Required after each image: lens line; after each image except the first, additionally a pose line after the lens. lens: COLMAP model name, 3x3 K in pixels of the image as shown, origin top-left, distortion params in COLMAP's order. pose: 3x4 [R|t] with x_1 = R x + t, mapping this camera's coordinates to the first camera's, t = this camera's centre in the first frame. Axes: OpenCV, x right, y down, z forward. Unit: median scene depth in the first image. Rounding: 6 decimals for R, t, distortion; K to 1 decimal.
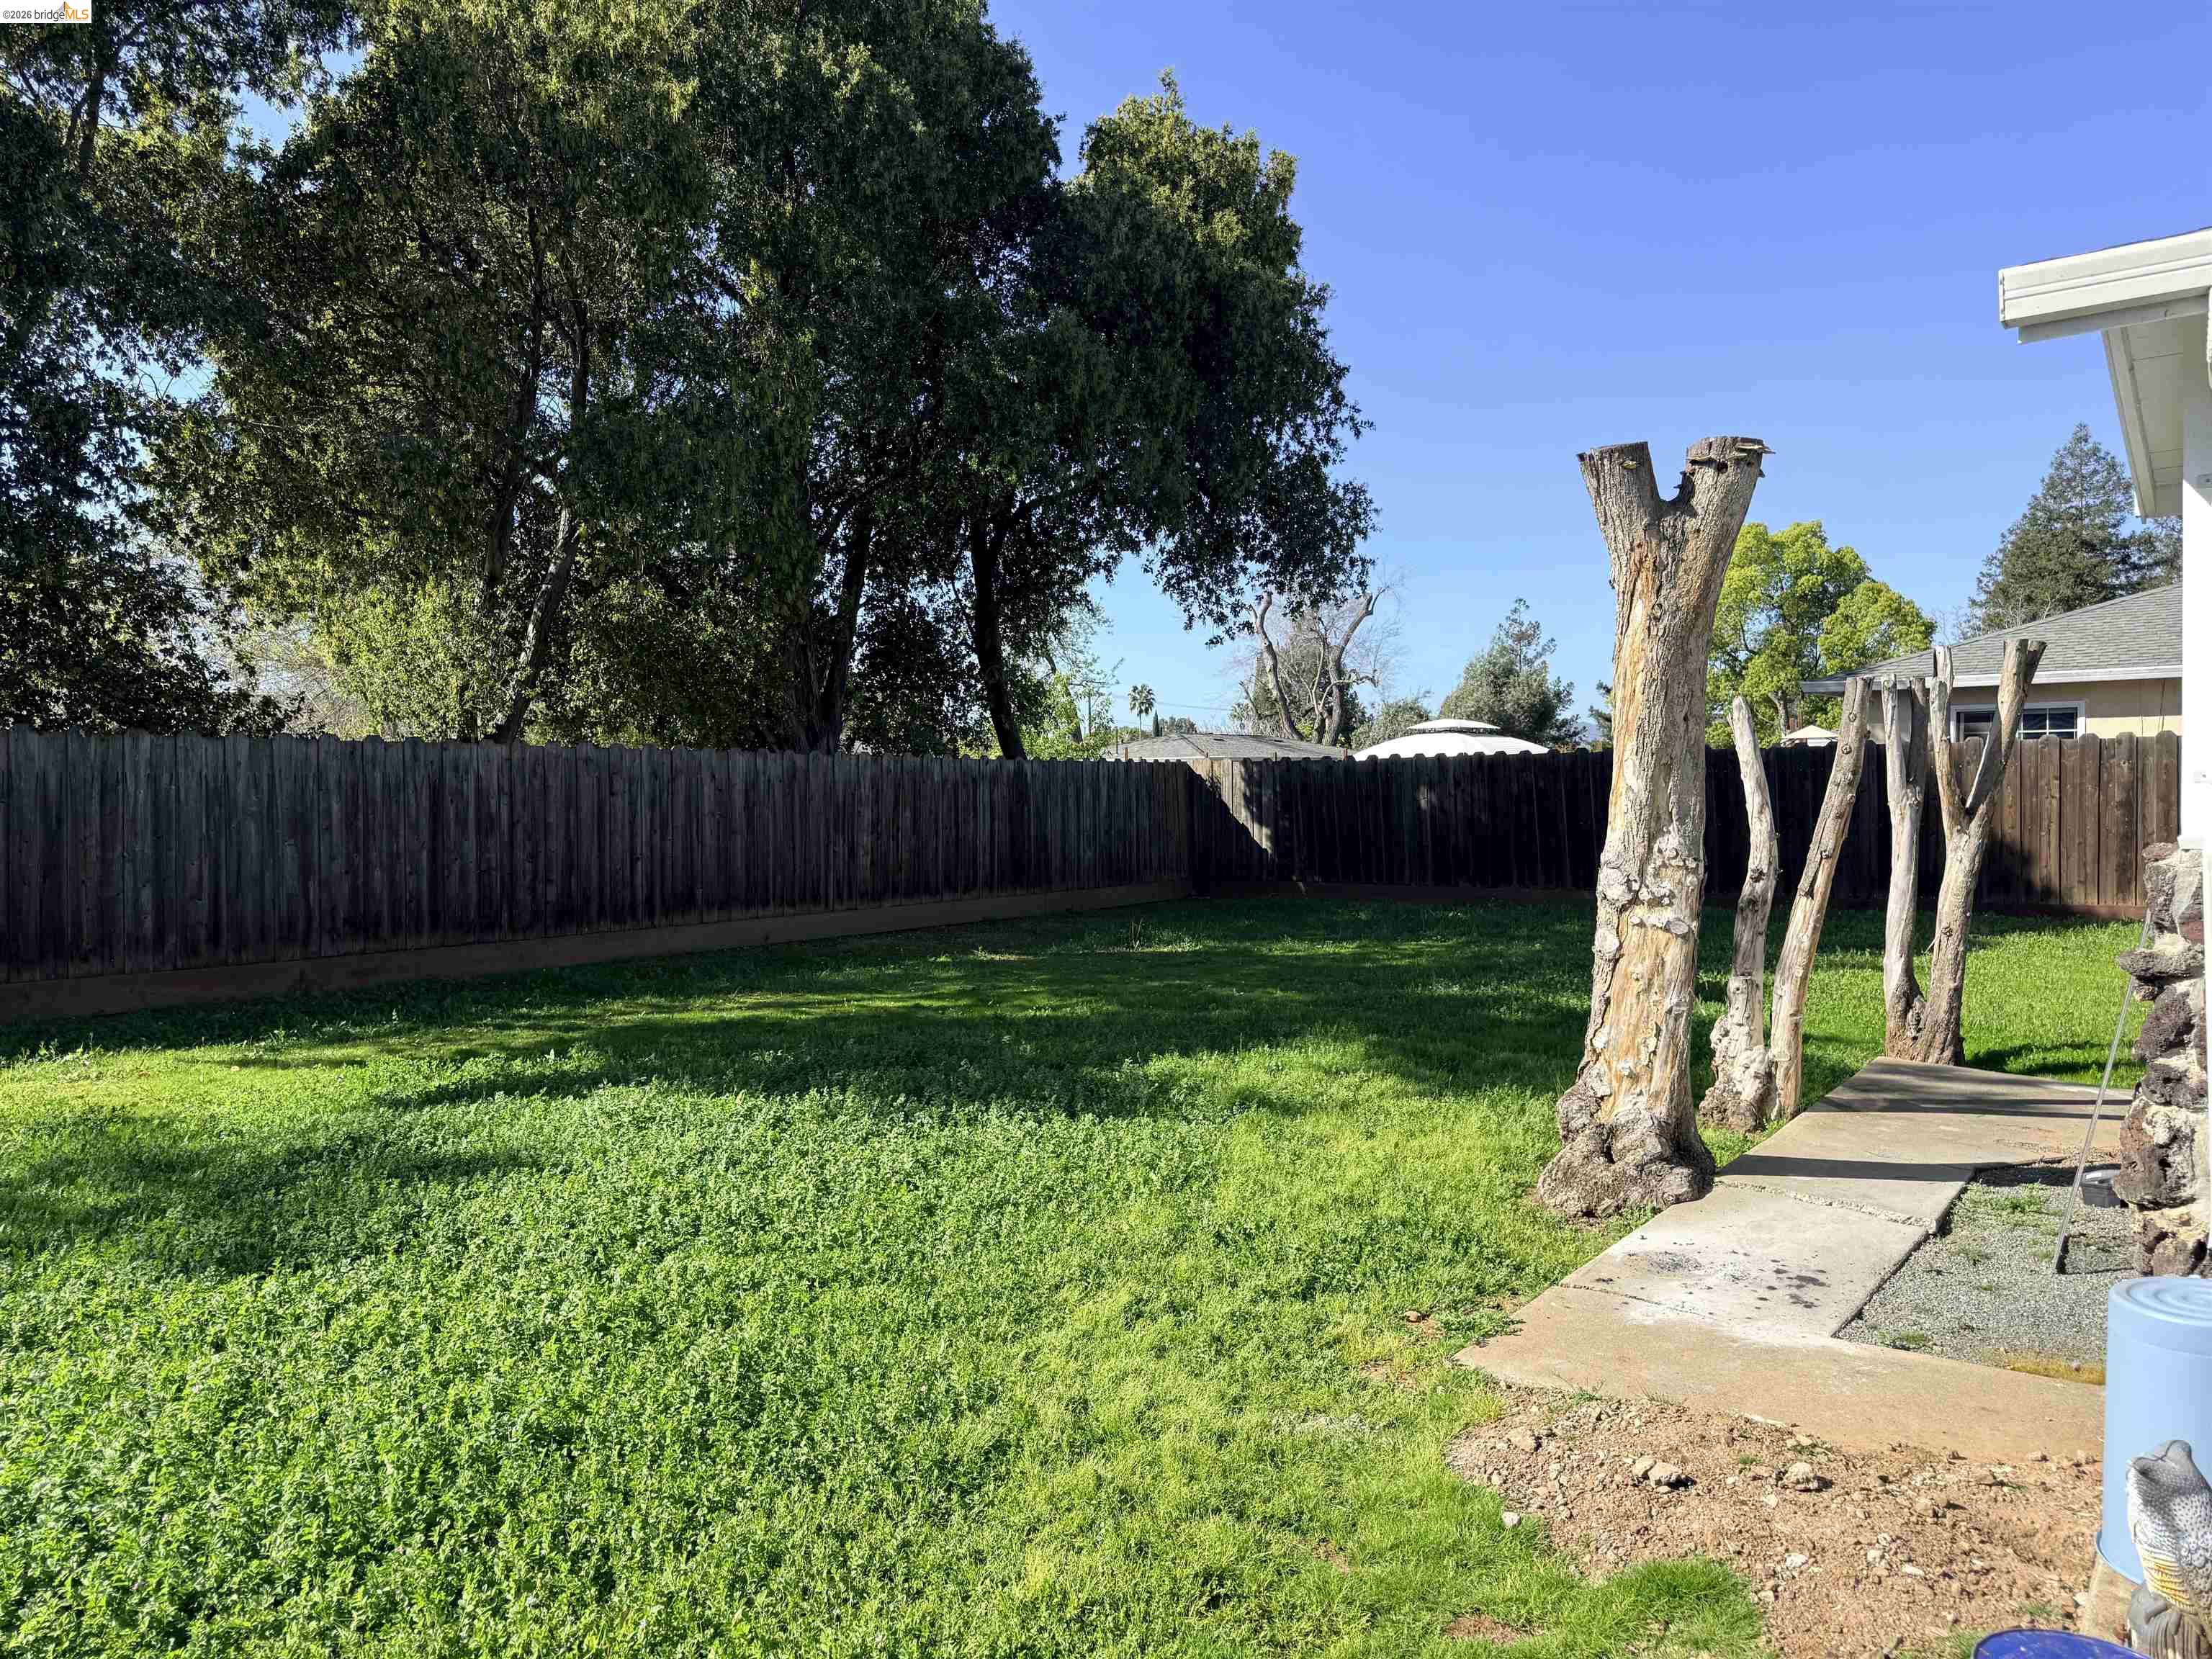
lens RADIAL K [[1471.6, 0, 1106.0], [0, 1471.6, 829.5], [0, 0, 1]] dist [0.003766, 0.000509]
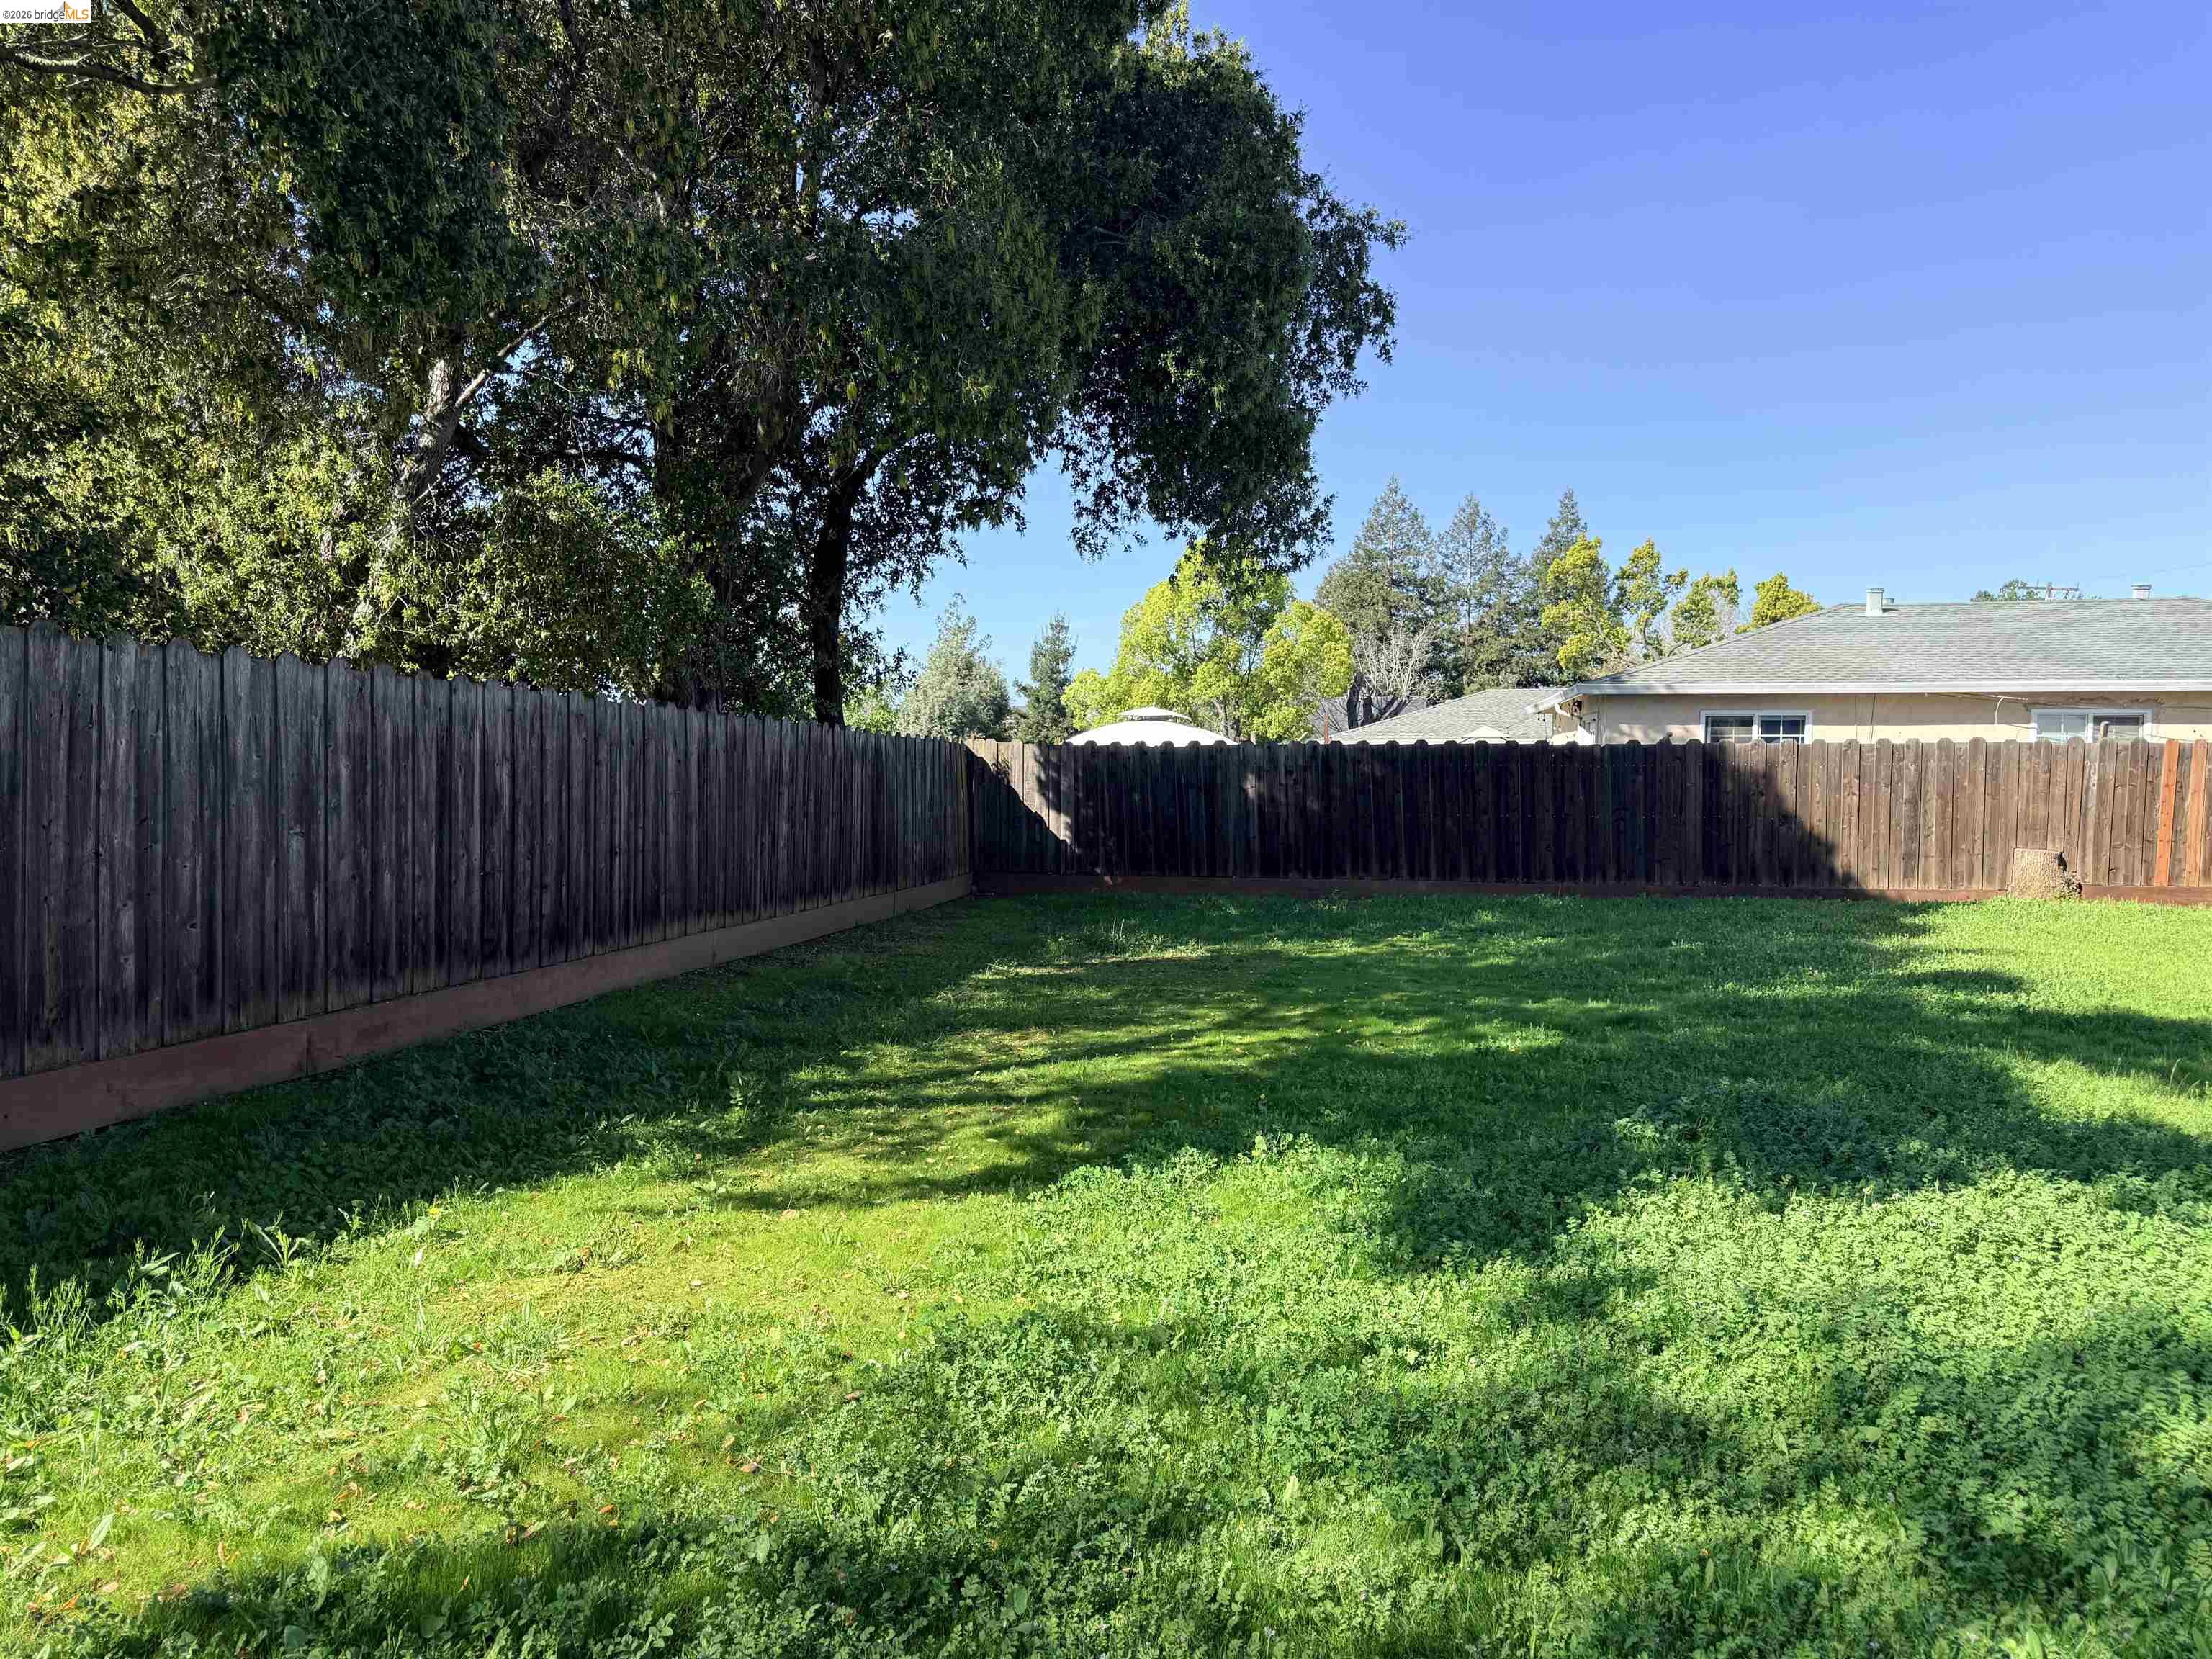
lens RADIAL K [[1471.6, 0, 1106.0], [0, 1471.6, 829.5], [0, 0, 1]] dist [0.003766, 0.000509]
pose [[0.910259, 0.003230, 0.414026, -0.311275], [-0.006255, 0.999963, 0.005951, 0.001897], [-0.413991, -0.008007, 0.910246, 0.186759]]
